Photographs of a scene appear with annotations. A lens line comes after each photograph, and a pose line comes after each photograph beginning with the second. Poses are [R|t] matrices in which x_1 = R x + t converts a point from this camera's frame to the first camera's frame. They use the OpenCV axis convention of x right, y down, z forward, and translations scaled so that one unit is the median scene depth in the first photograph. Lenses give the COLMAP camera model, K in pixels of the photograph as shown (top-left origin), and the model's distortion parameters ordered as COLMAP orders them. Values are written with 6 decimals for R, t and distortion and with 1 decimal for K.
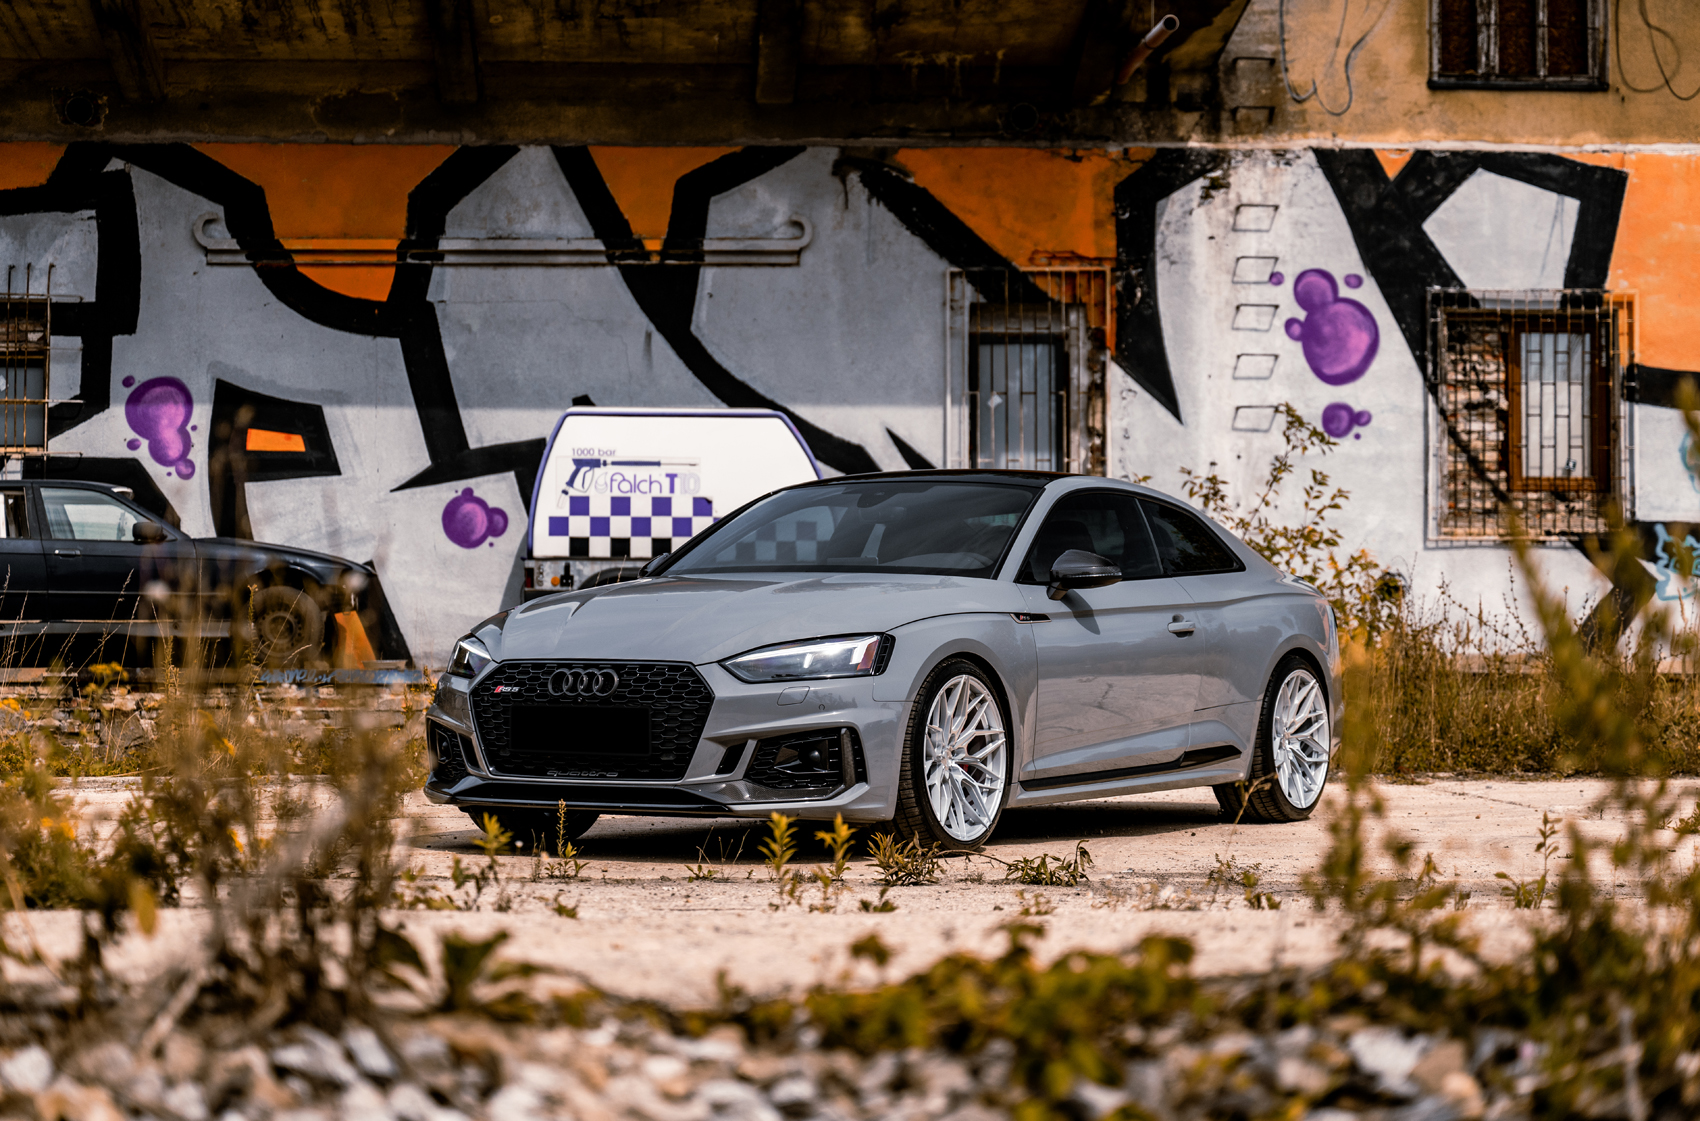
lens RADIAL K [[3509.3, 0, 889.9], [0, 3509.3, 561.6], [0, 0, 1]] dist [0.007917, 0.000000]
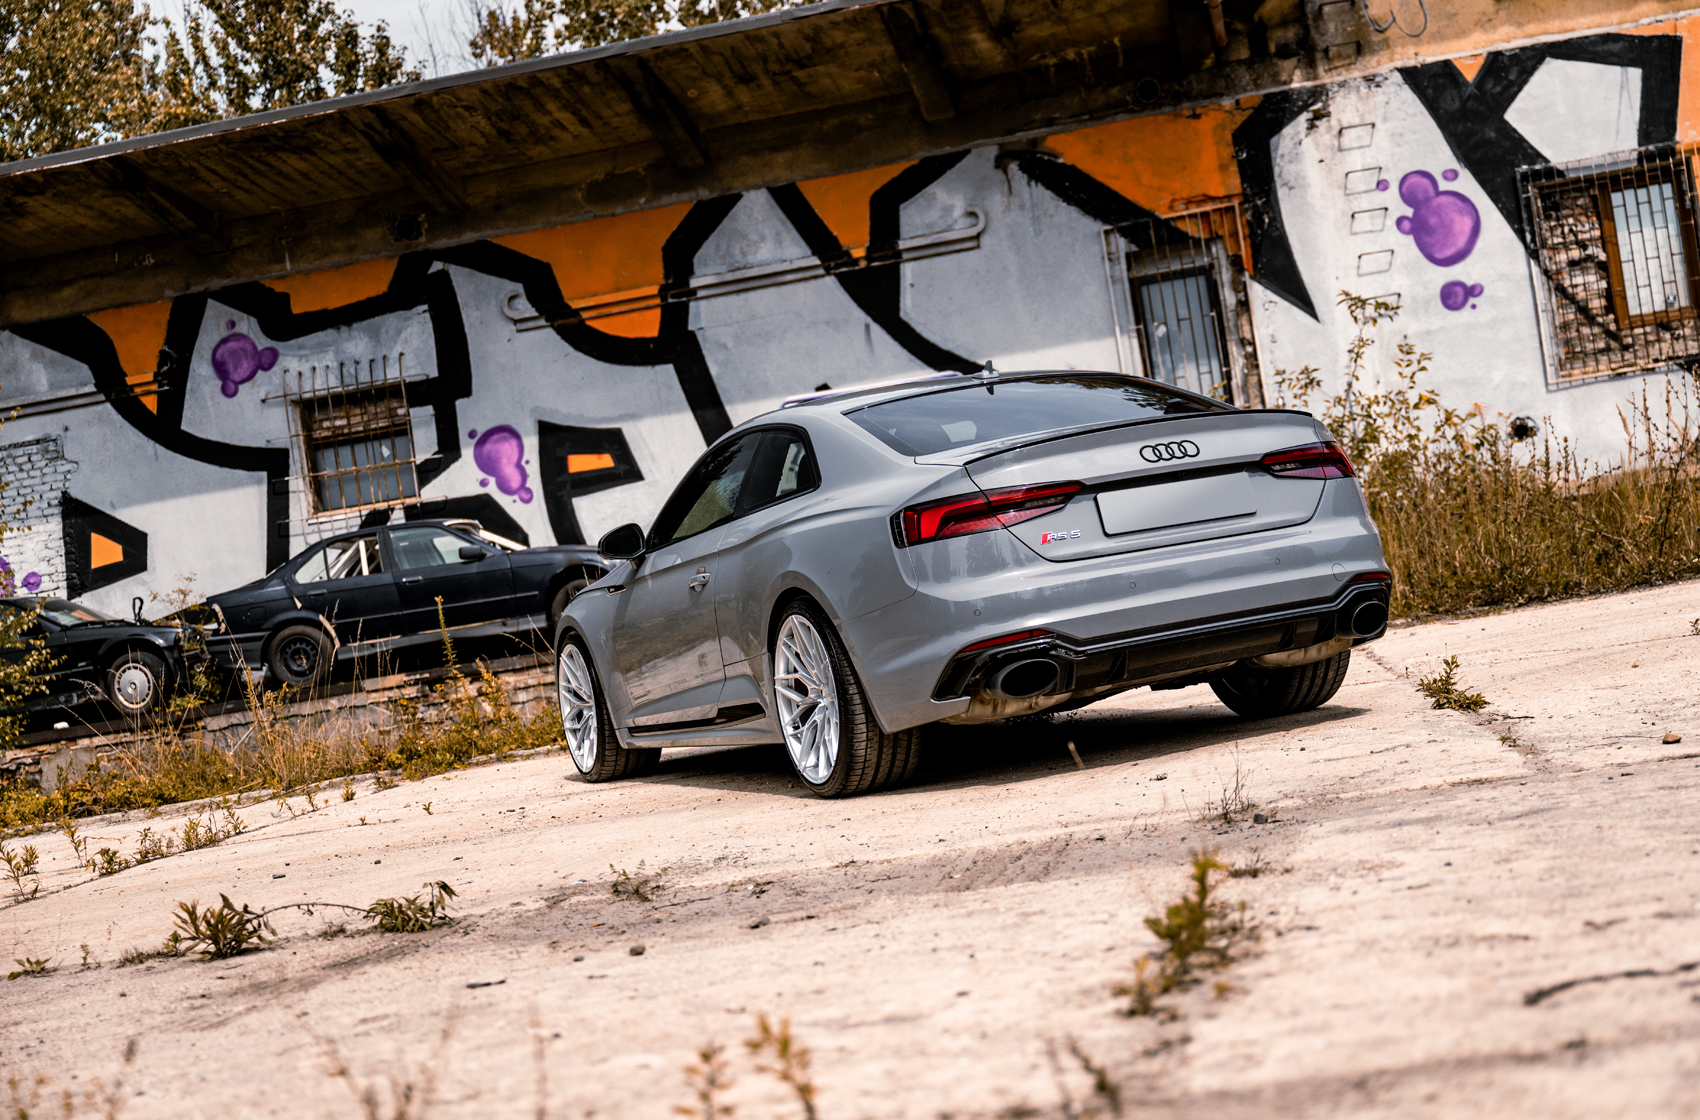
lens RADIAL K [[2346.3, 0, 946.6], [0, 2346.3, 564.7], [0, 0, 1]] dist [-0.000268, 0.000000]
pose [[0.966138, -0.152522, -0.208119, 0.114074], [0.158756, 0.987226, 0.013484, 0.010498], [0.203404, -0.046068, 0.978011, 0.203311]]
